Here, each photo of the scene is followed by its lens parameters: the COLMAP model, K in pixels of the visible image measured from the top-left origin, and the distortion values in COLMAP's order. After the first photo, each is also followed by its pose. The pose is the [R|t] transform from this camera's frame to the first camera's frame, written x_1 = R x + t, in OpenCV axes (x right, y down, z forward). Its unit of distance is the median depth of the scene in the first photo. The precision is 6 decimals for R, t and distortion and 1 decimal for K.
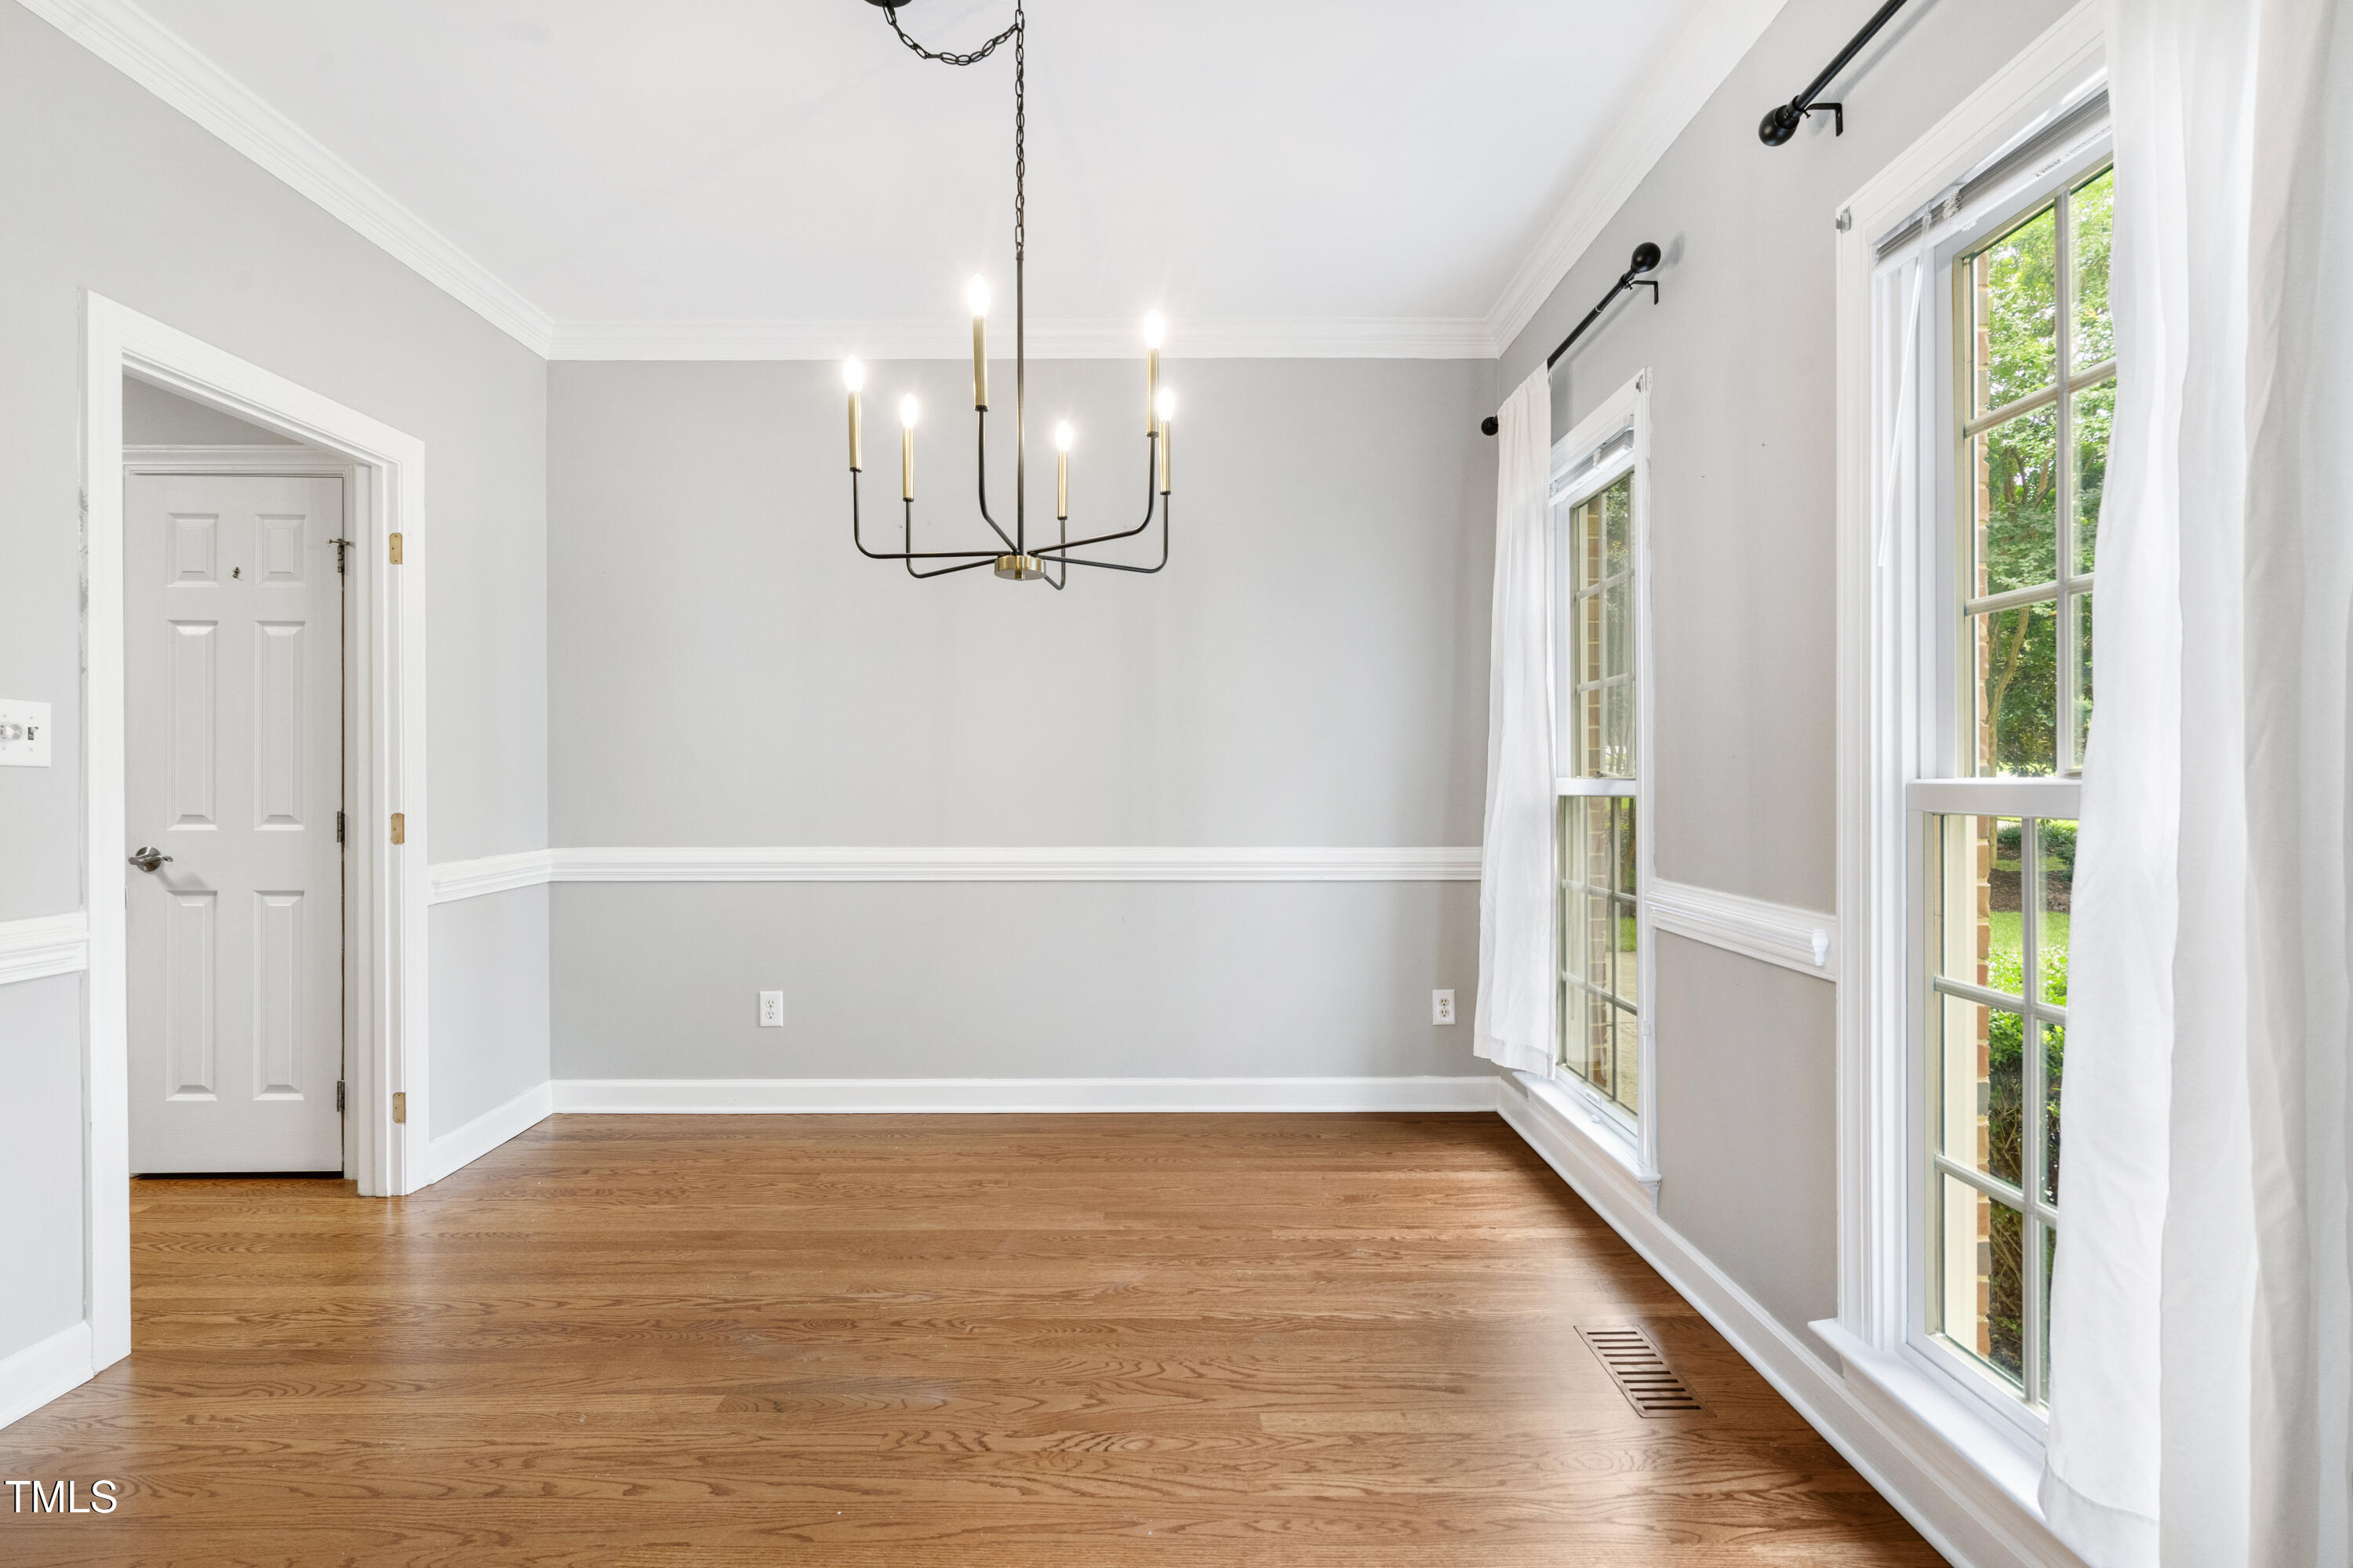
lens RADIAL K [[1078.9, 0, 1164.4], [0, 1078.9, 774.9], [0, 0, 1]] dist [-0.008631, 0.002925]
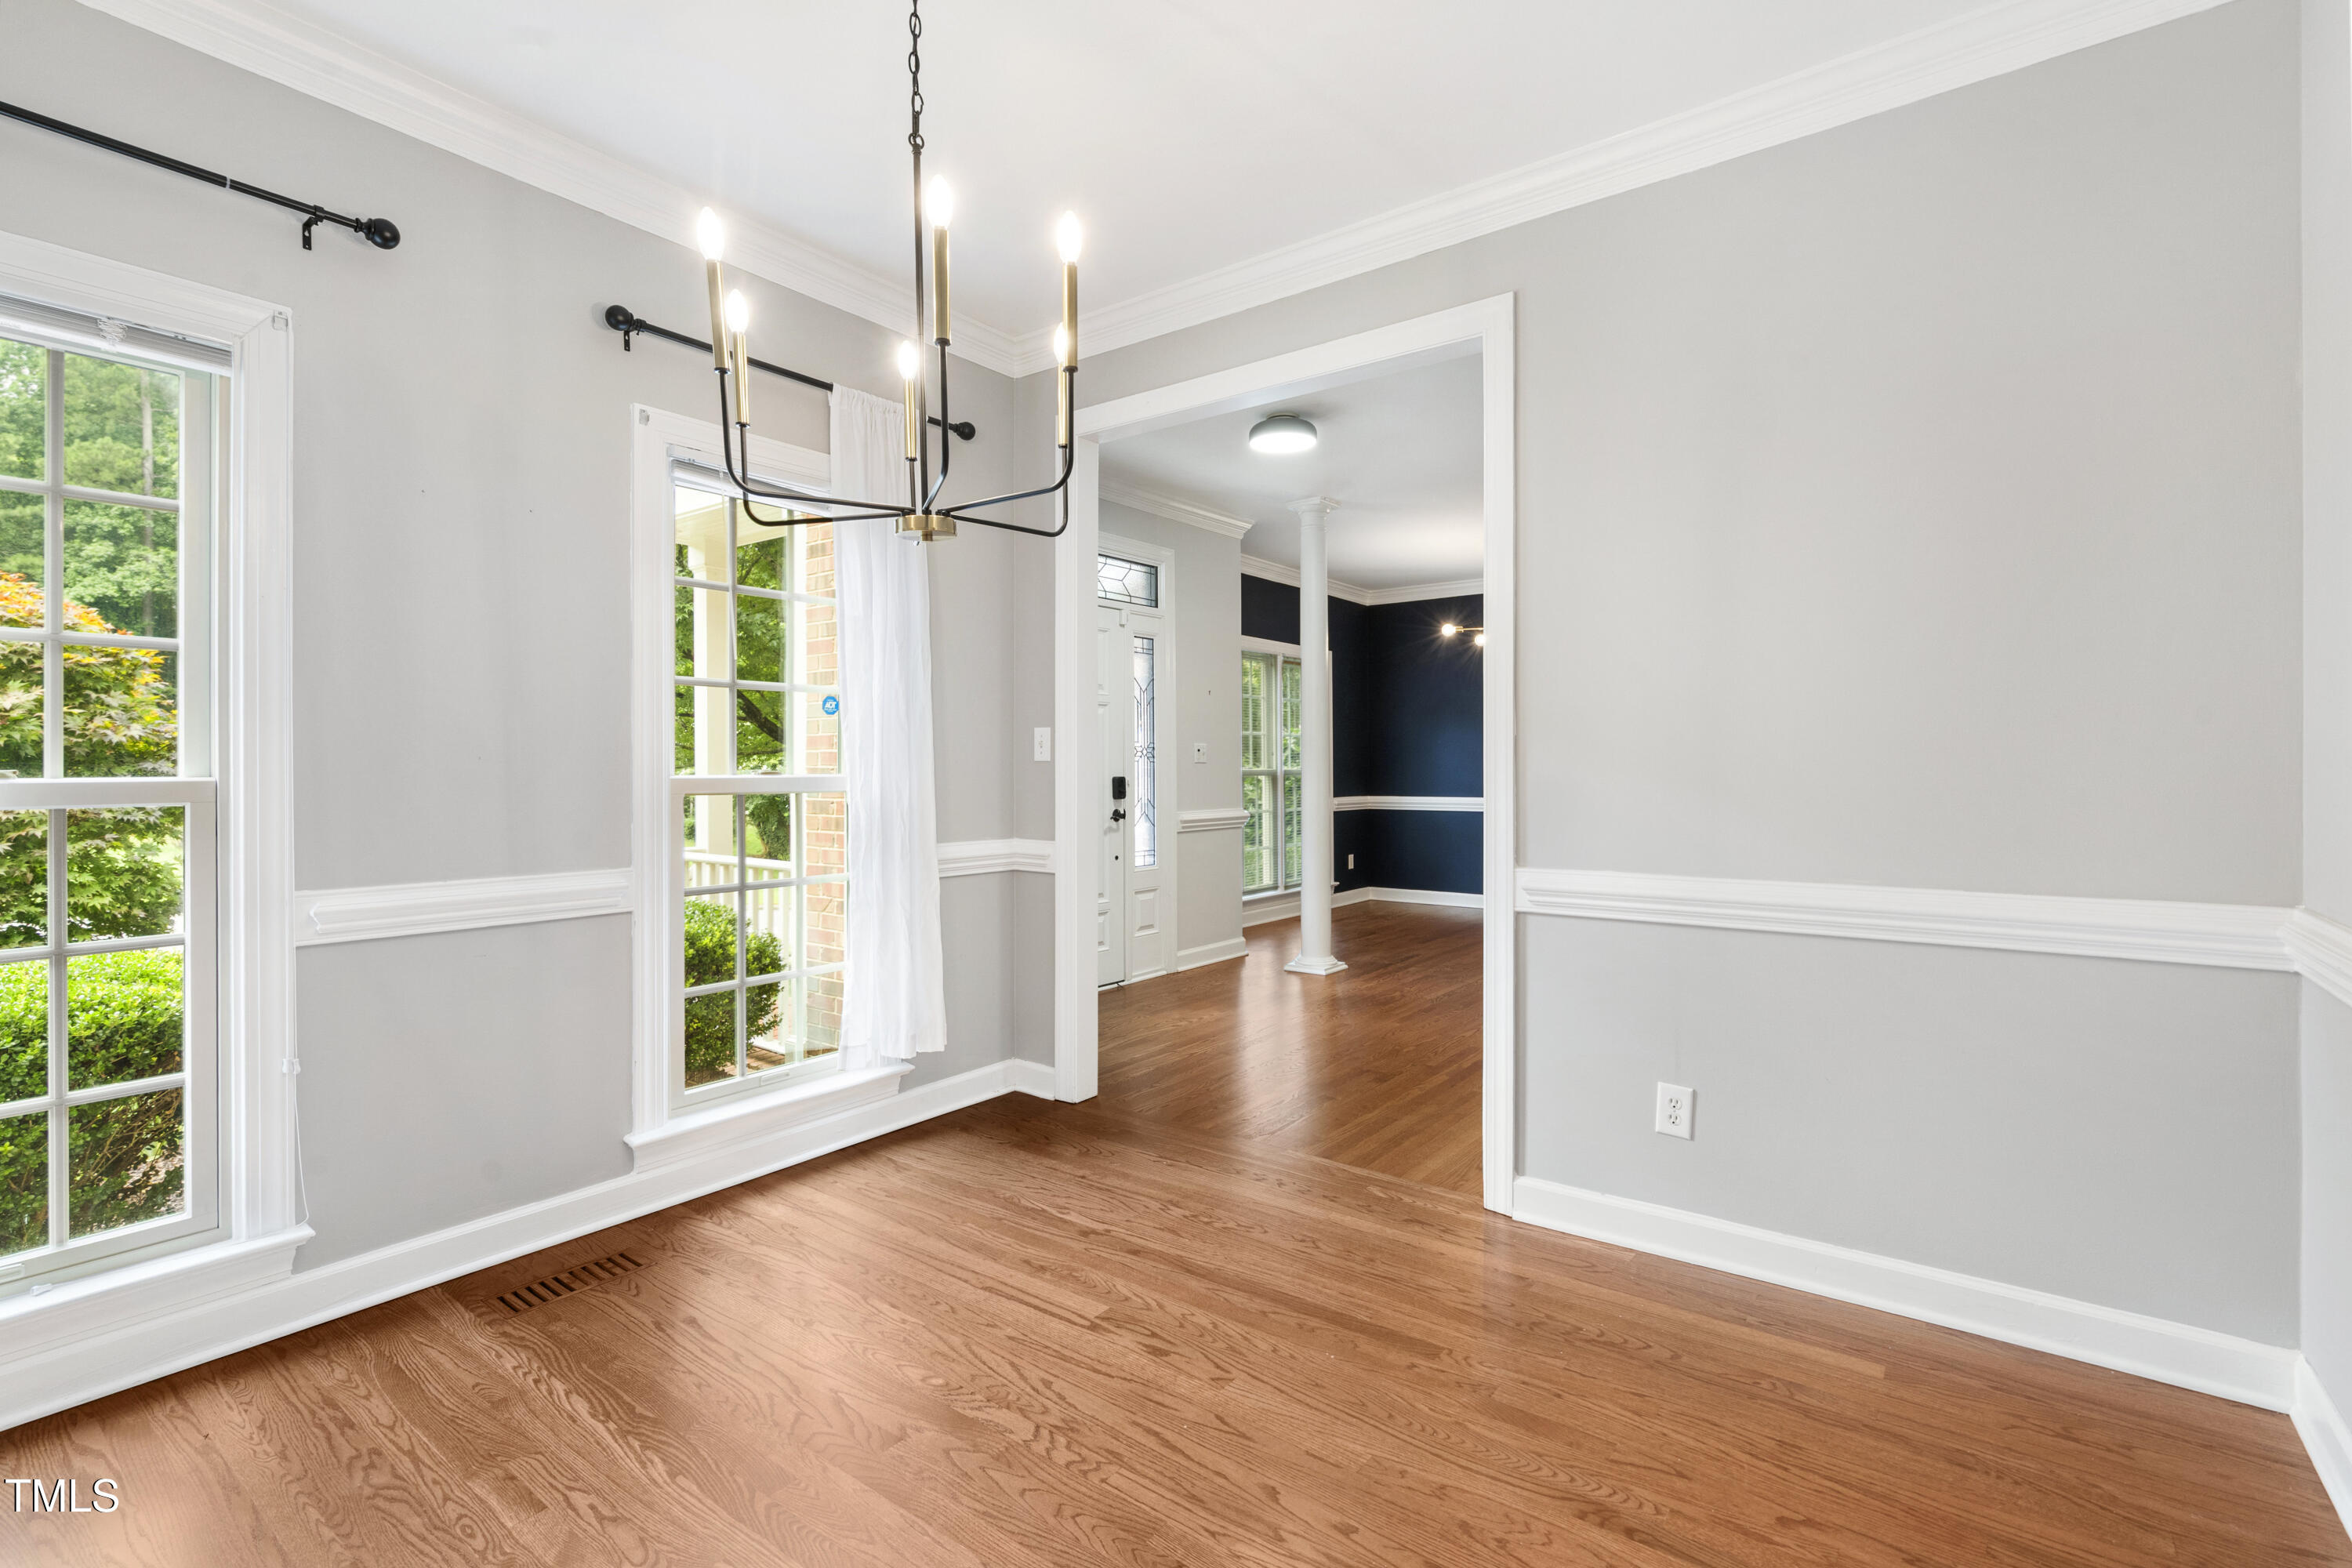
lens RADIAL K [[1078.4, 0, 1181.3], [0, 1078.4, 769.4], [0, 0, 1]] dist [-0.008631, 0.002925]
pose [[-0.801433, 0.005819, 0.598056, -0.633764], [0.005596, 0.999982, -0.002231, 0.001525], [-0.598058, 0.001558, -0.801451, 1.236548]]
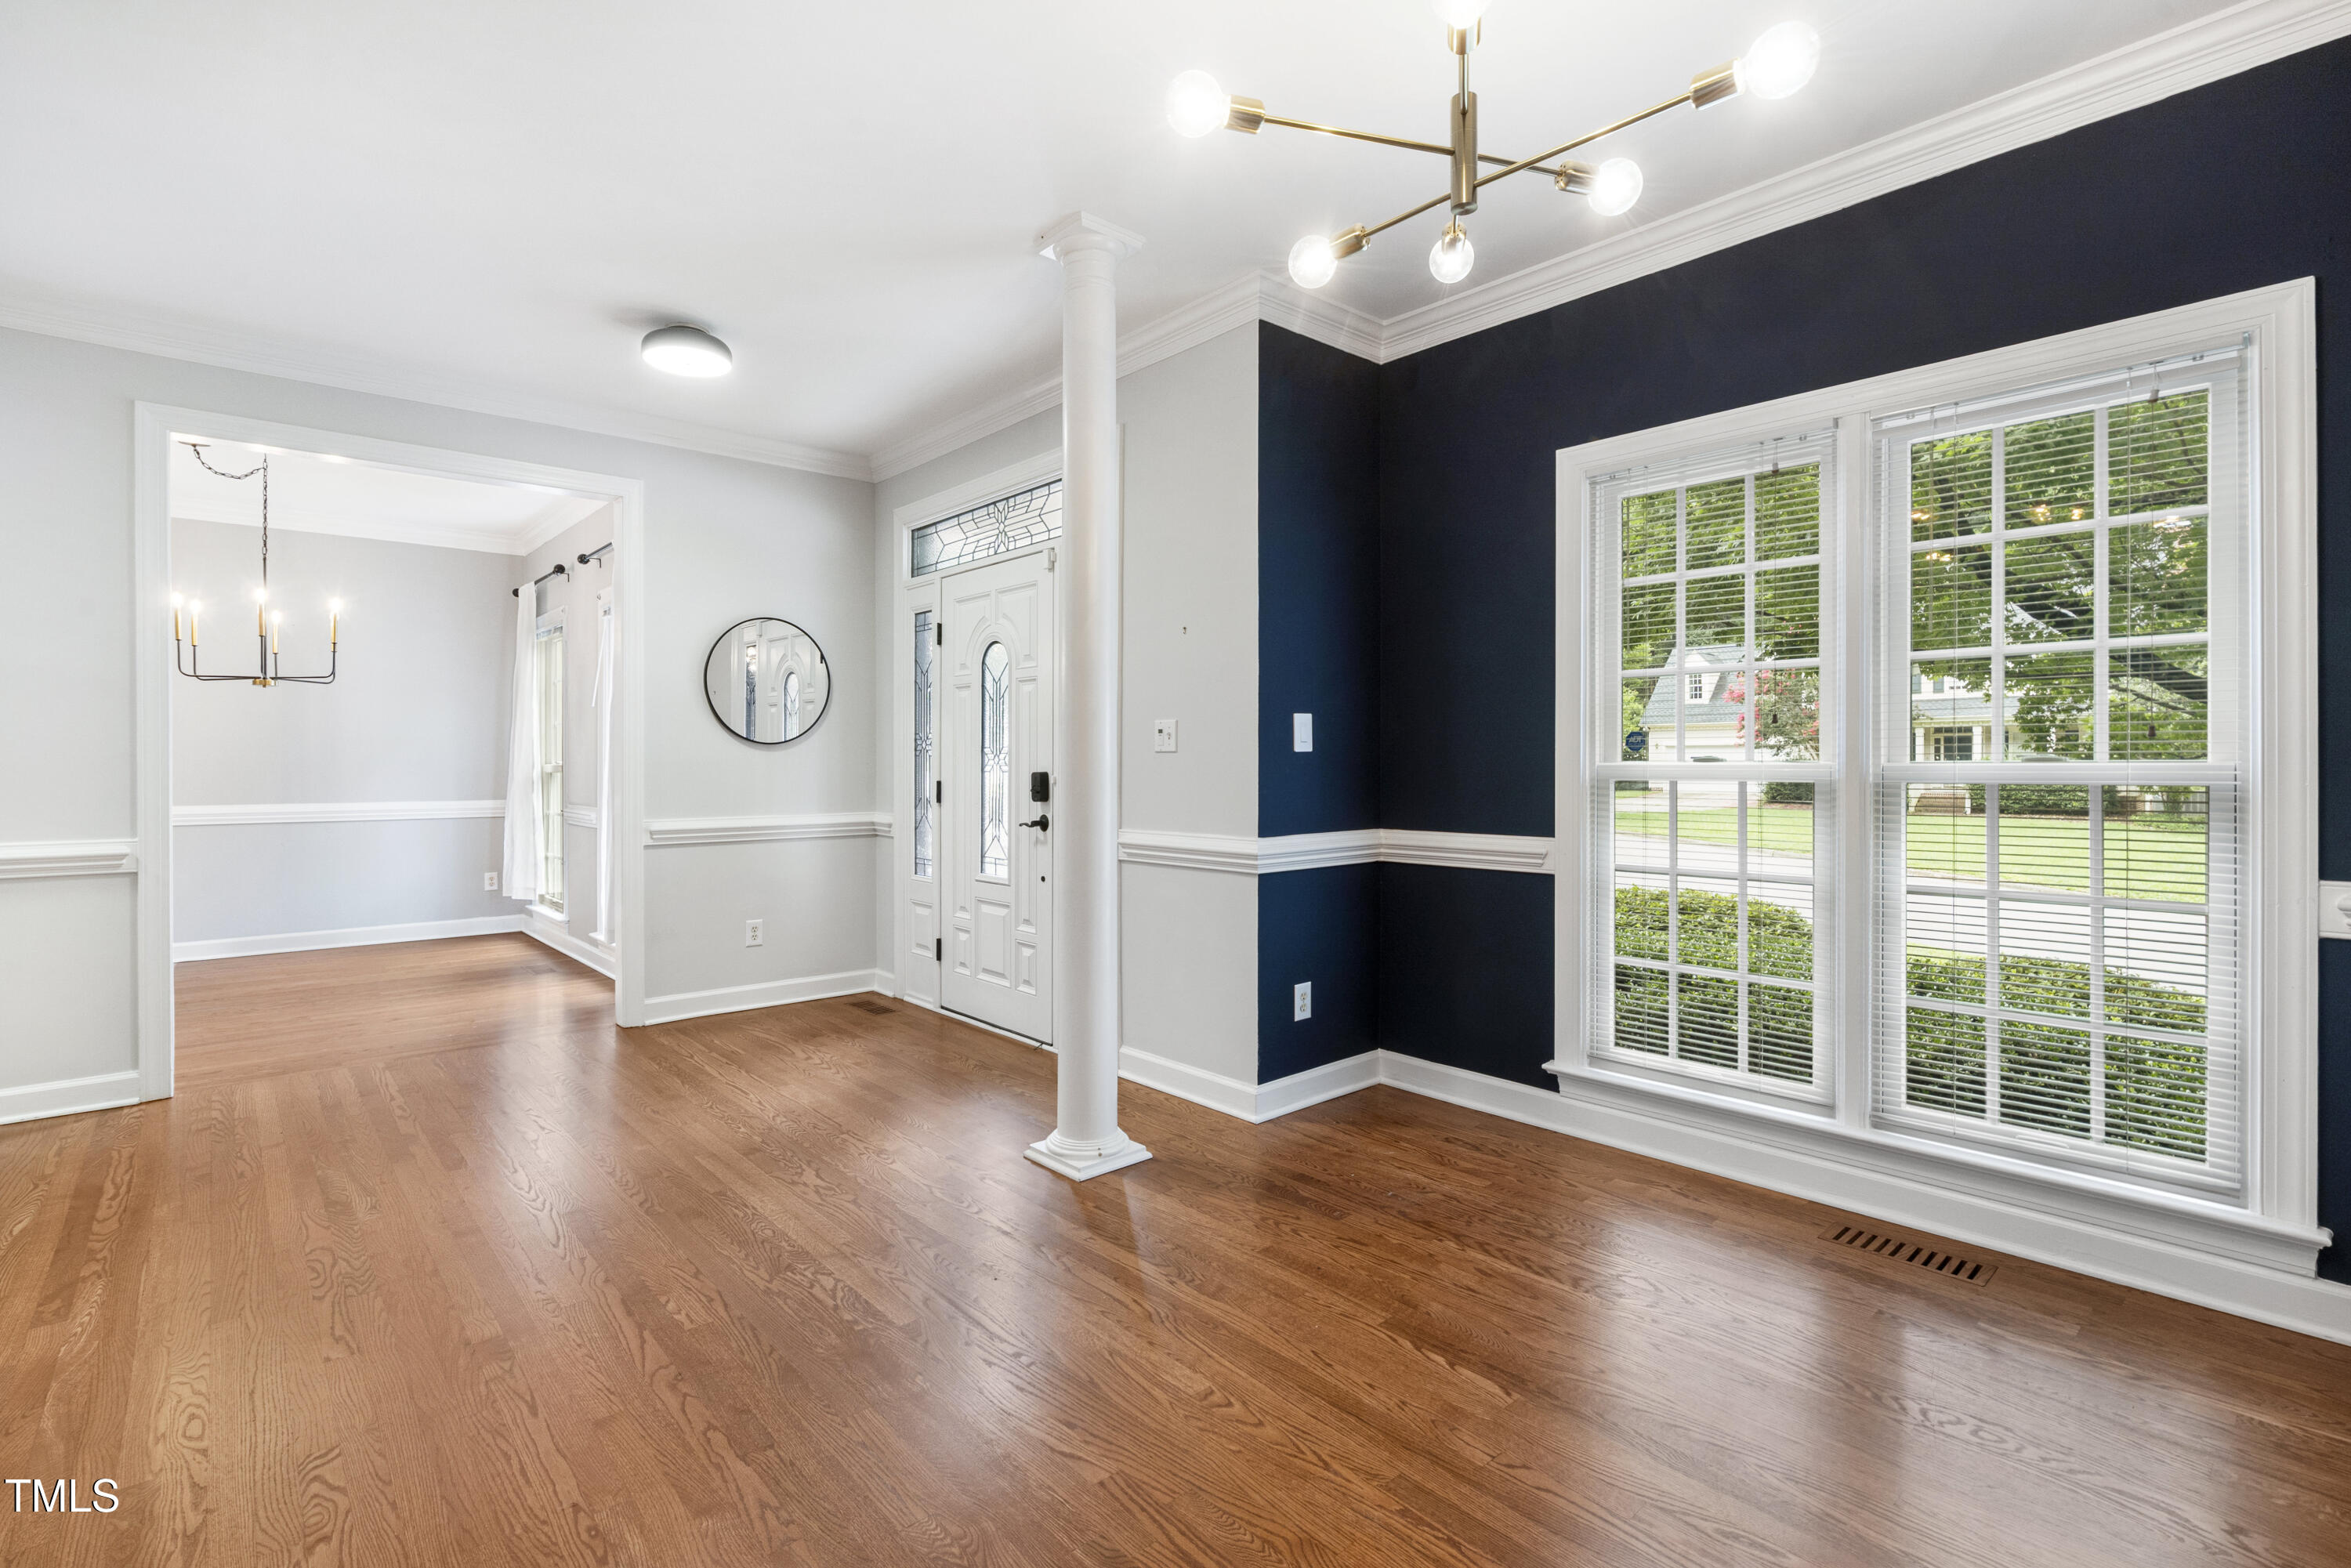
lens RADIAL K [[1077.9, 0, 1162.7], [0, 1077.9, 764.2], [0, 0, 1]] dist [-0.008631, 0.002925]
pose [[0.748941, 0.001947, 0.662633, -0.177472], [-0.001711, 0.999998, -0.001004, -0.000511], [-0.662634, -0.000382, 0.748943, -1.850254]]
